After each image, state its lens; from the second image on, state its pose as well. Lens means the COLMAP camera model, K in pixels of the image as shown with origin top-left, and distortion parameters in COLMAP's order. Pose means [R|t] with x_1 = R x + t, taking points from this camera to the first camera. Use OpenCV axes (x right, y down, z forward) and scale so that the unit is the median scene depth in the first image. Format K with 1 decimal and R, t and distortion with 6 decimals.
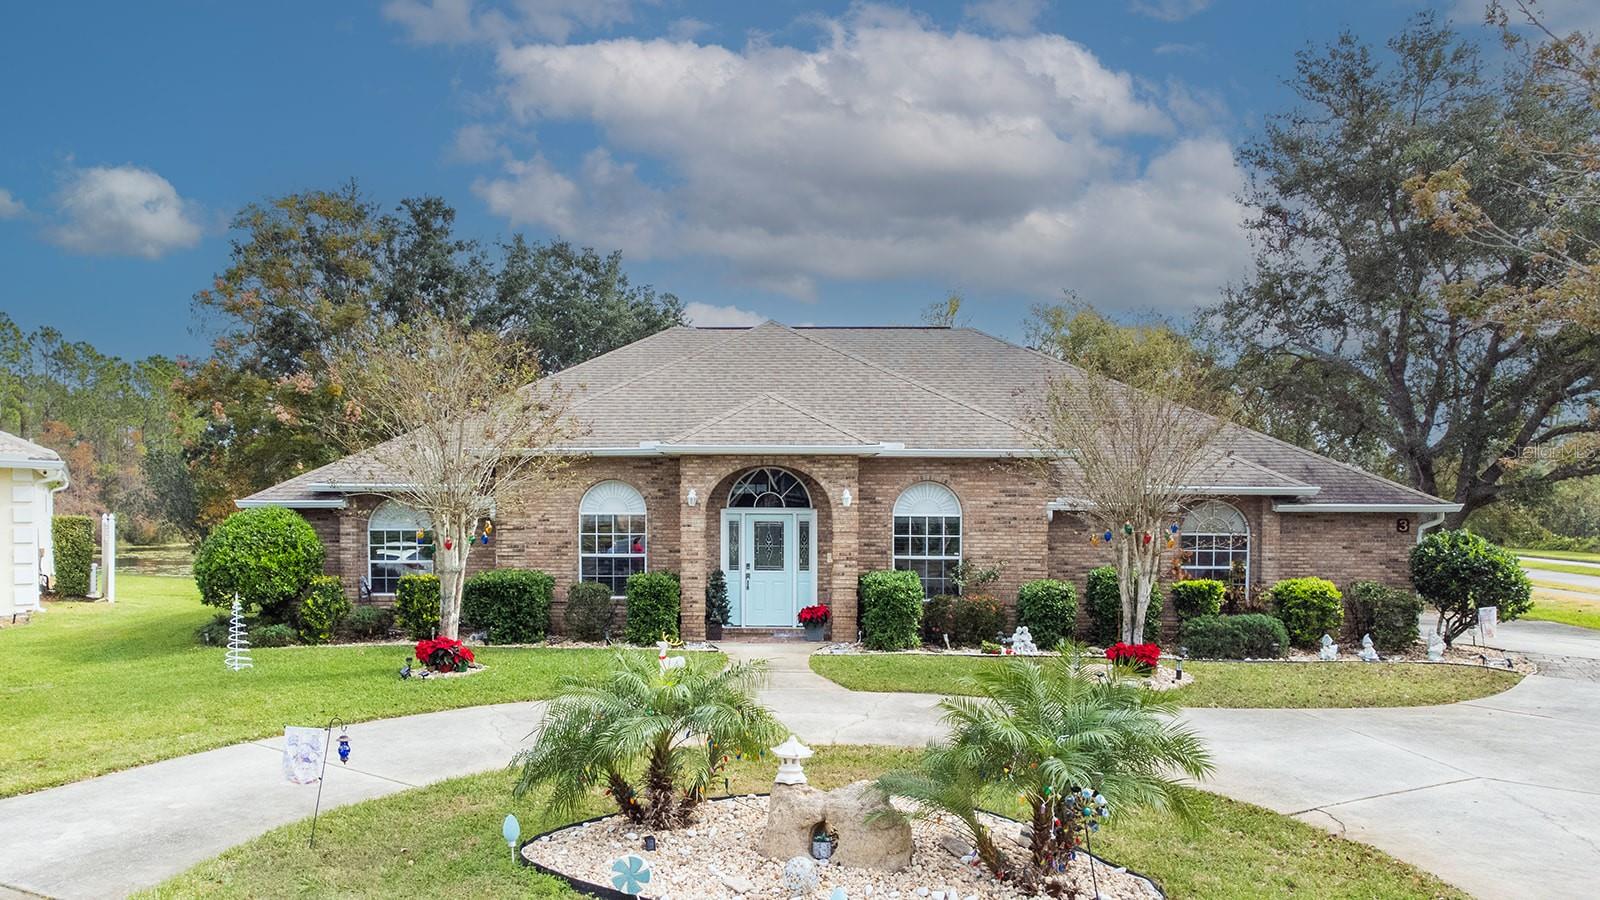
lens RADIAL K [[1256.6, 0, 718.6], [0, 1256.6, 523.7], [0, 0, 1]] dist [0.030457, 0.027190]
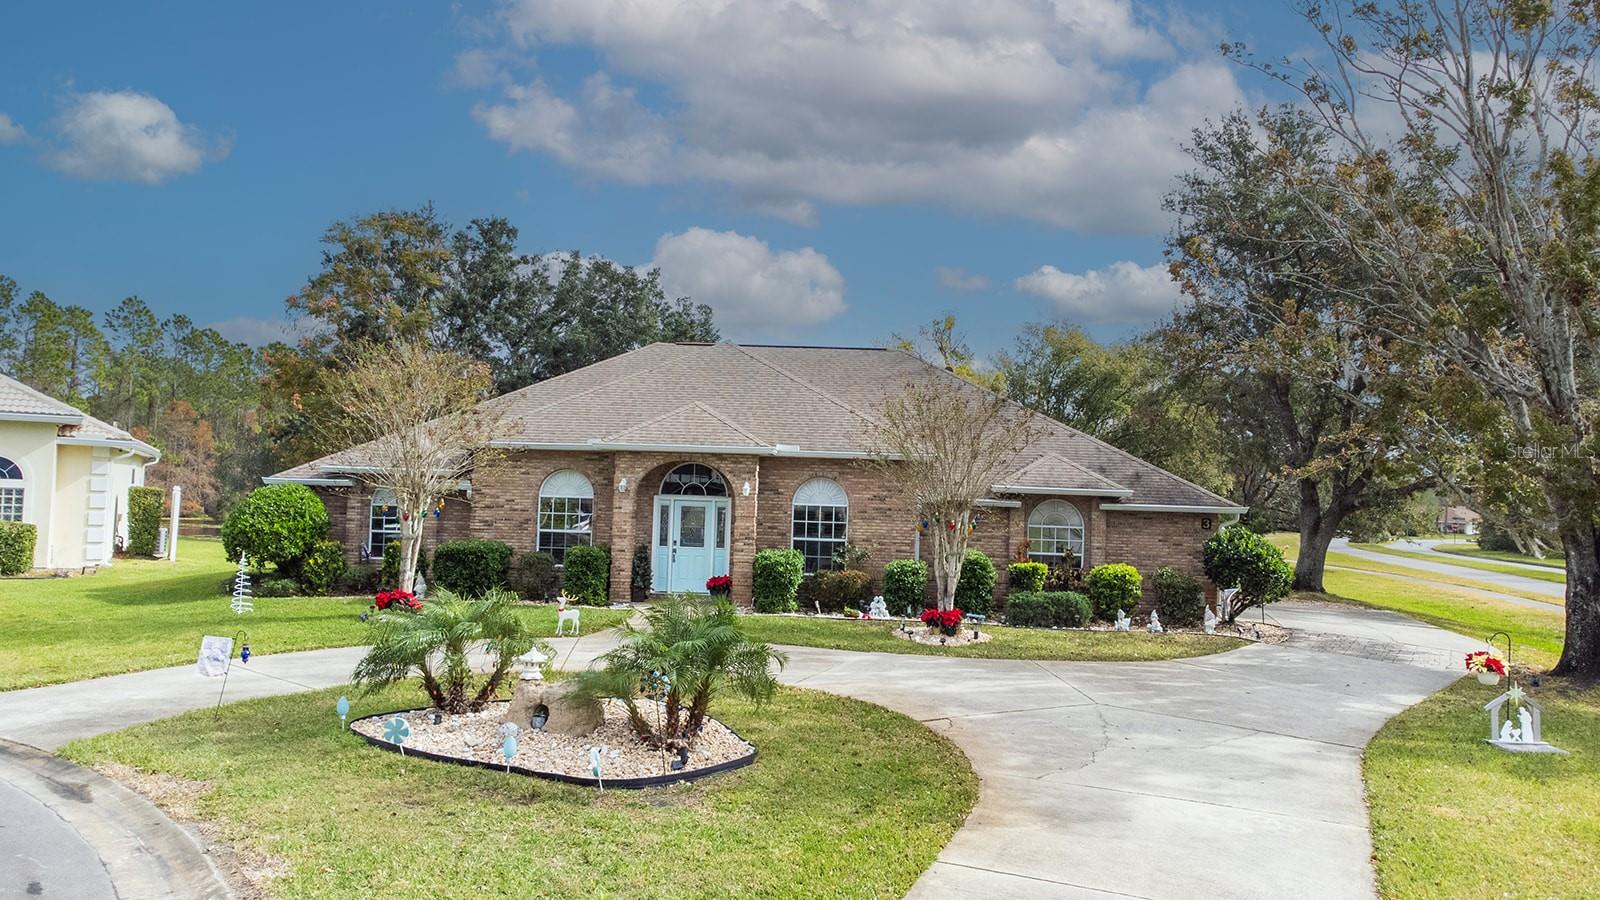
lens RADIAL K [[1199.1, 0, 793.3], [0, 1199.1, 437.0], [0, 0, 1]] dist [0.023246, 0.044814]
pose [[0.999478, 0.026568, -0.018393, 0.163290], [-0.027662, 0.997689, -0.062055, 0.000651], [0.016702, 0.062531, 0.997903, -0.177788]]
